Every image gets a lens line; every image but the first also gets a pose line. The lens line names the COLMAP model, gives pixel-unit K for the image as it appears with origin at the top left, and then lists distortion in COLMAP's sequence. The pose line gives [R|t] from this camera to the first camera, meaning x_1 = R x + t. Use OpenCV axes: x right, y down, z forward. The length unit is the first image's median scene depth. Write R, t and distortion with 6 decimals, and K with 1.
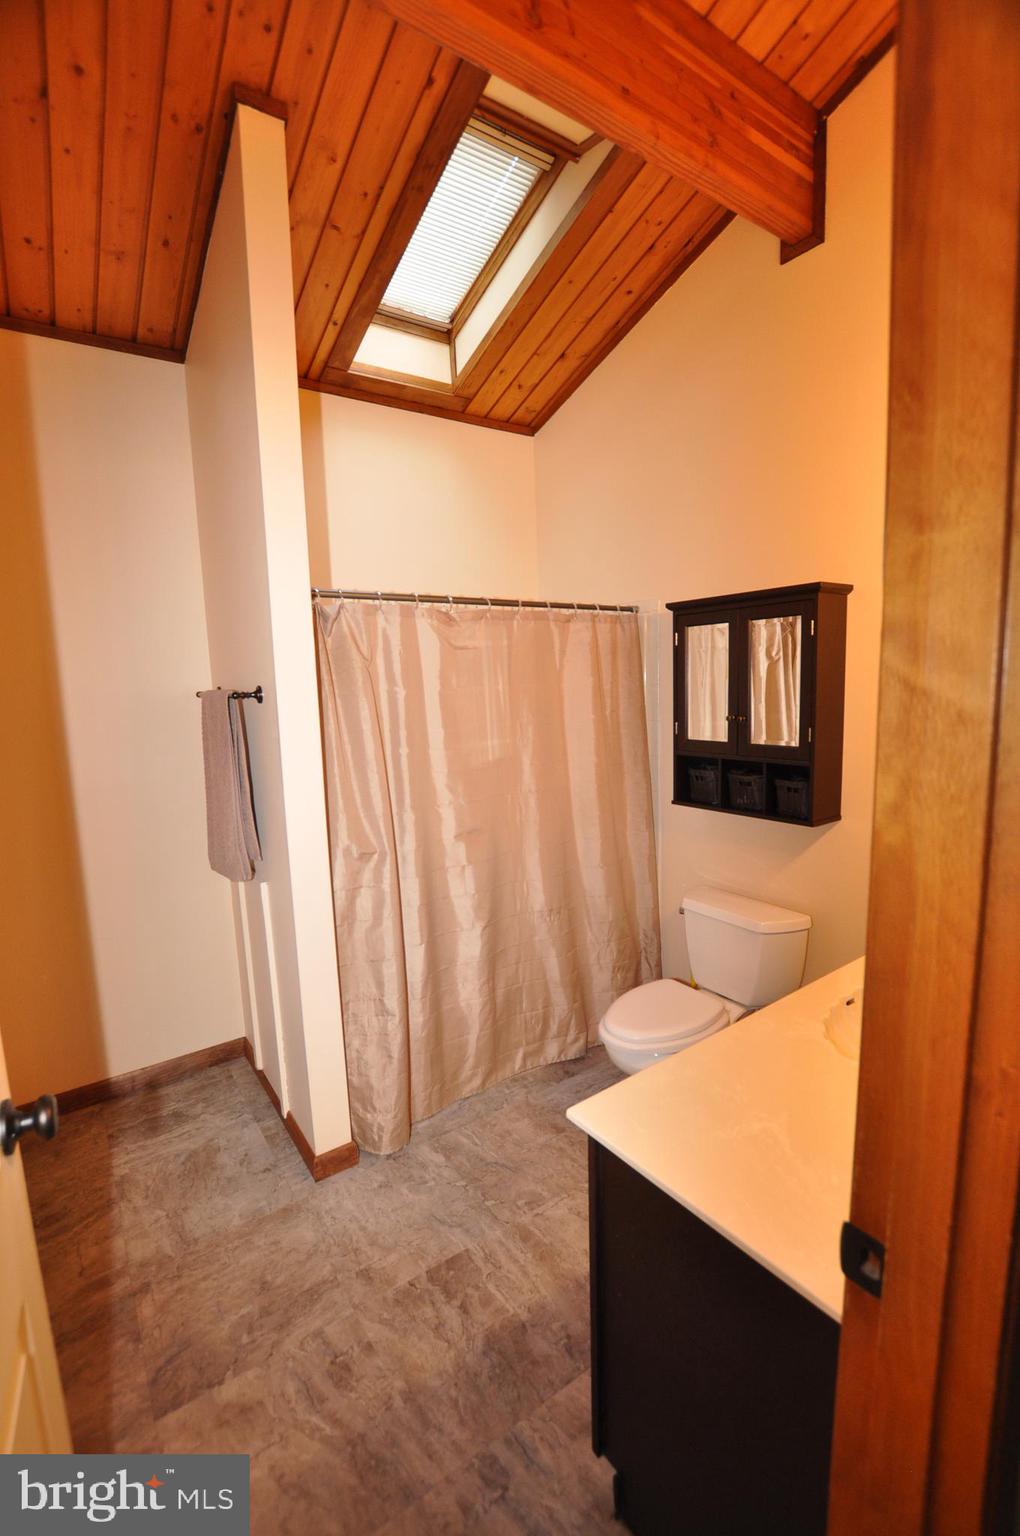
lens RADIAL K [[676.7, 0, 511.2], [0, 676.7, 776.7], [0, 0, 1]] dist [-0.030512, 0.004238]
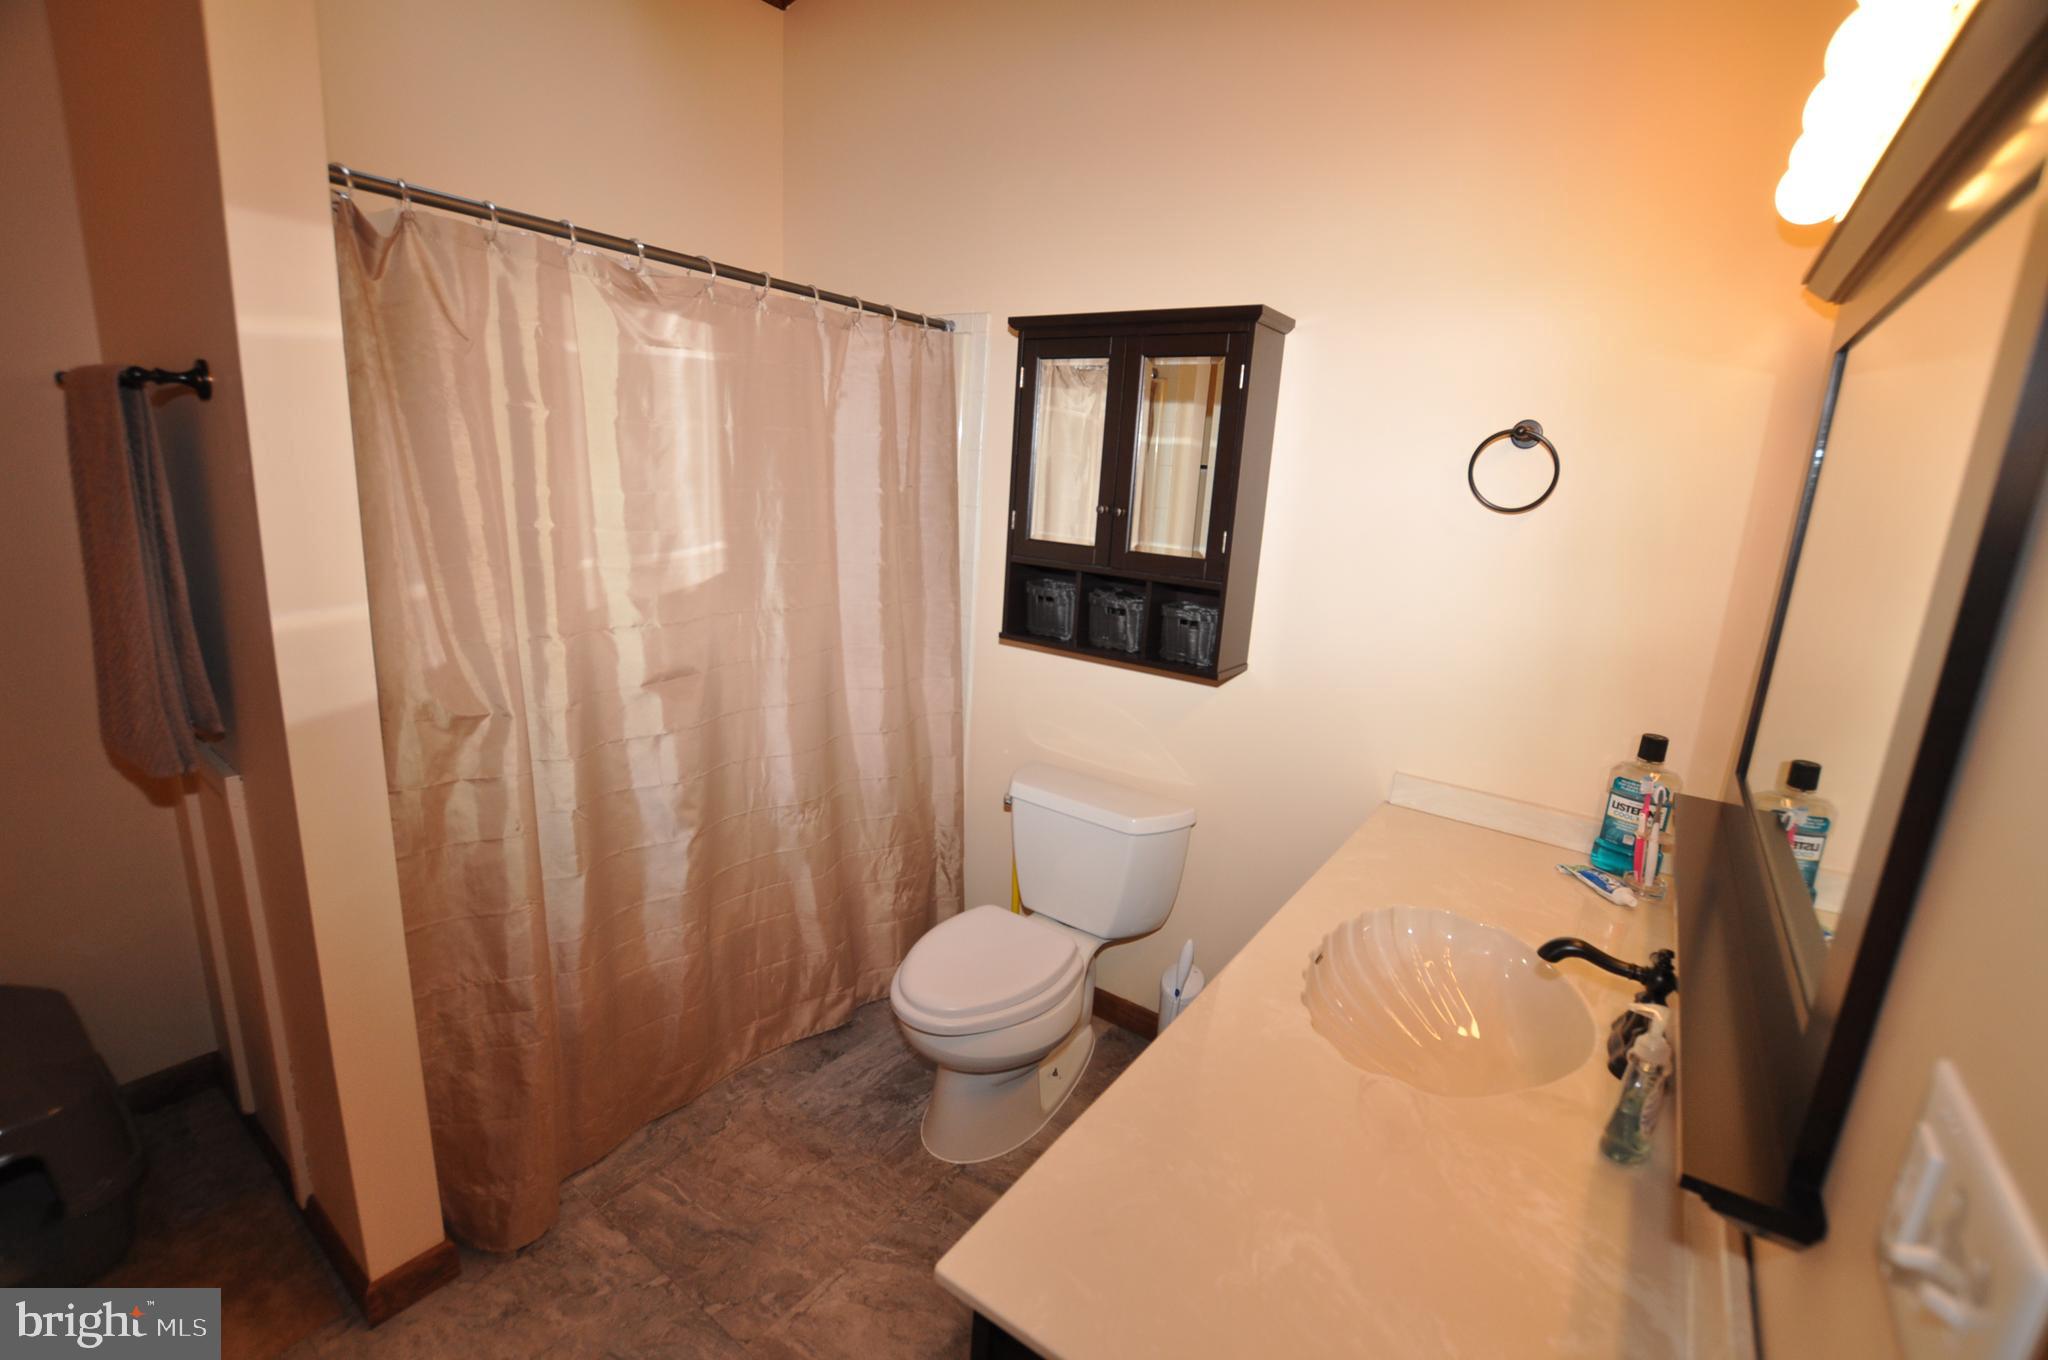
lens RADIAL K [[902.3, 0, 1015.2], [0, 902.3, 682.8], [0, 0, 1]] dist [-0.030512, 0.004238]
pose [[0.942492, 0.011852, 0.334017, -0.039561], [-0.045315, 0.994675, 0.092569, 0.002585], [-0.331141, -0.102382, 0.938010, 0.190001]]
